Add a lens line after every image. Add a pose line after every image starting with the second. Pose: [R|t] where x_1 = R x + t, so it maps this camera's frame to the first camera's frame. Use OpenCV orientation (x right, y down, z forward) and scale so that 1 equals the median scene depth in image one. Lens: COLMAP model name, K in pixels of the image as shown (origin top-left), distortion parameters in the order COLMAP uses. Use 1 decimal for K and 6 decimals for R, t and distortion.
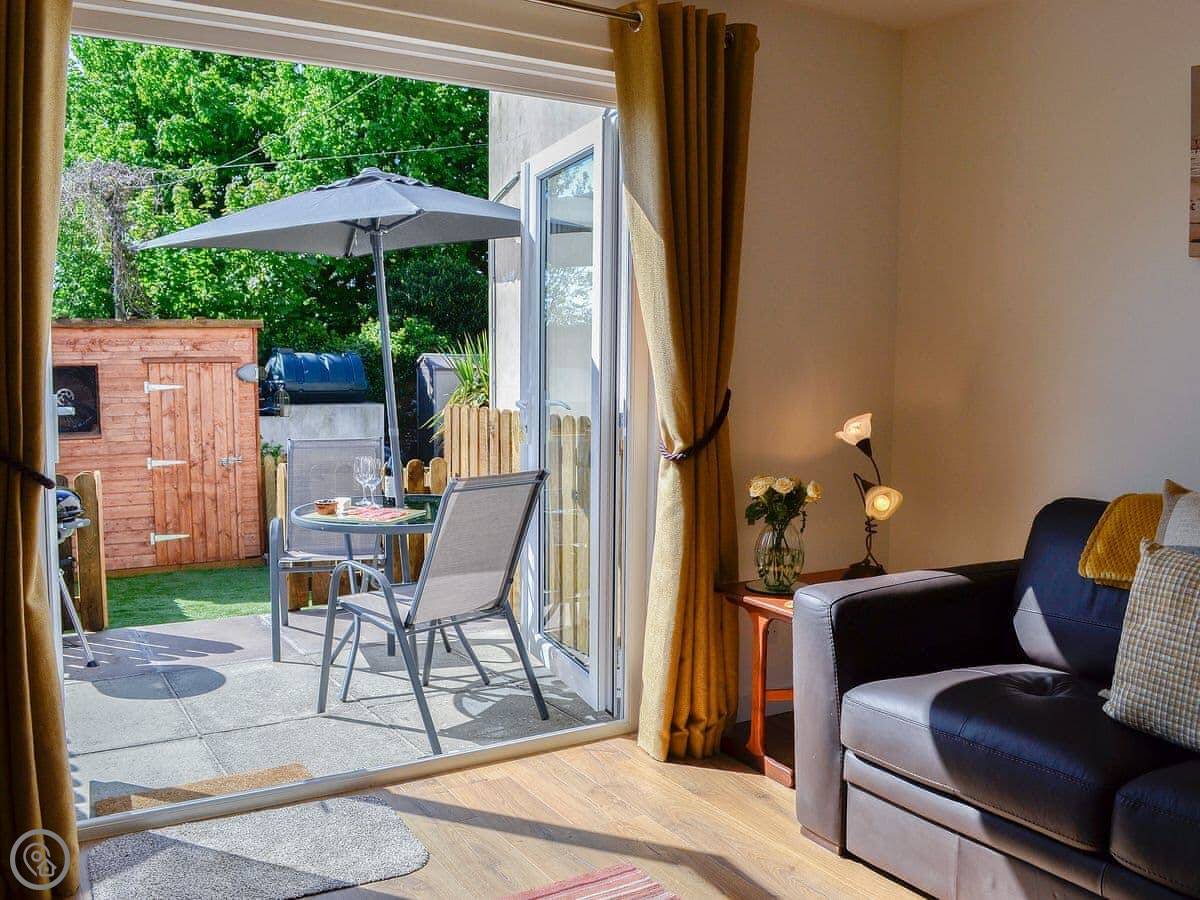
lens RADIAL K [[1276.4, 0, 600.0], [0, 1276.4, 450.0], [0, 0, 1]] dist [-0.005121, -0.015423]
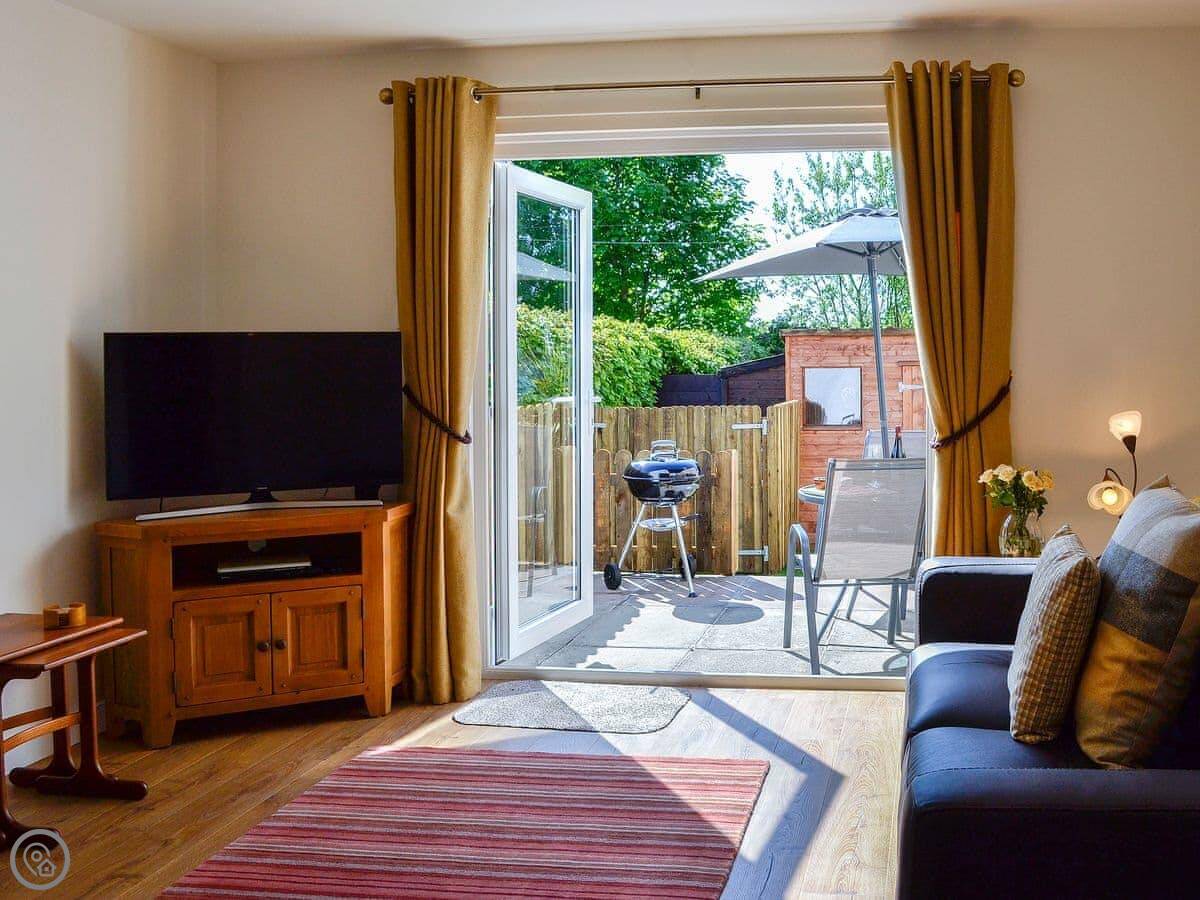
lens RADIAL K [[1276.4, 0, 600.0], [0, 1276.4, 450.0], [0, 0, 1]] dist [-0.005121, -0.015423]
pose [[0.730838, 0.037684, -0.681510, 0.500363], [-0.038620, 0.999158, 0.013834, 0.003847], [0.681458, 0.016210, 0.731678, -0.038733]]
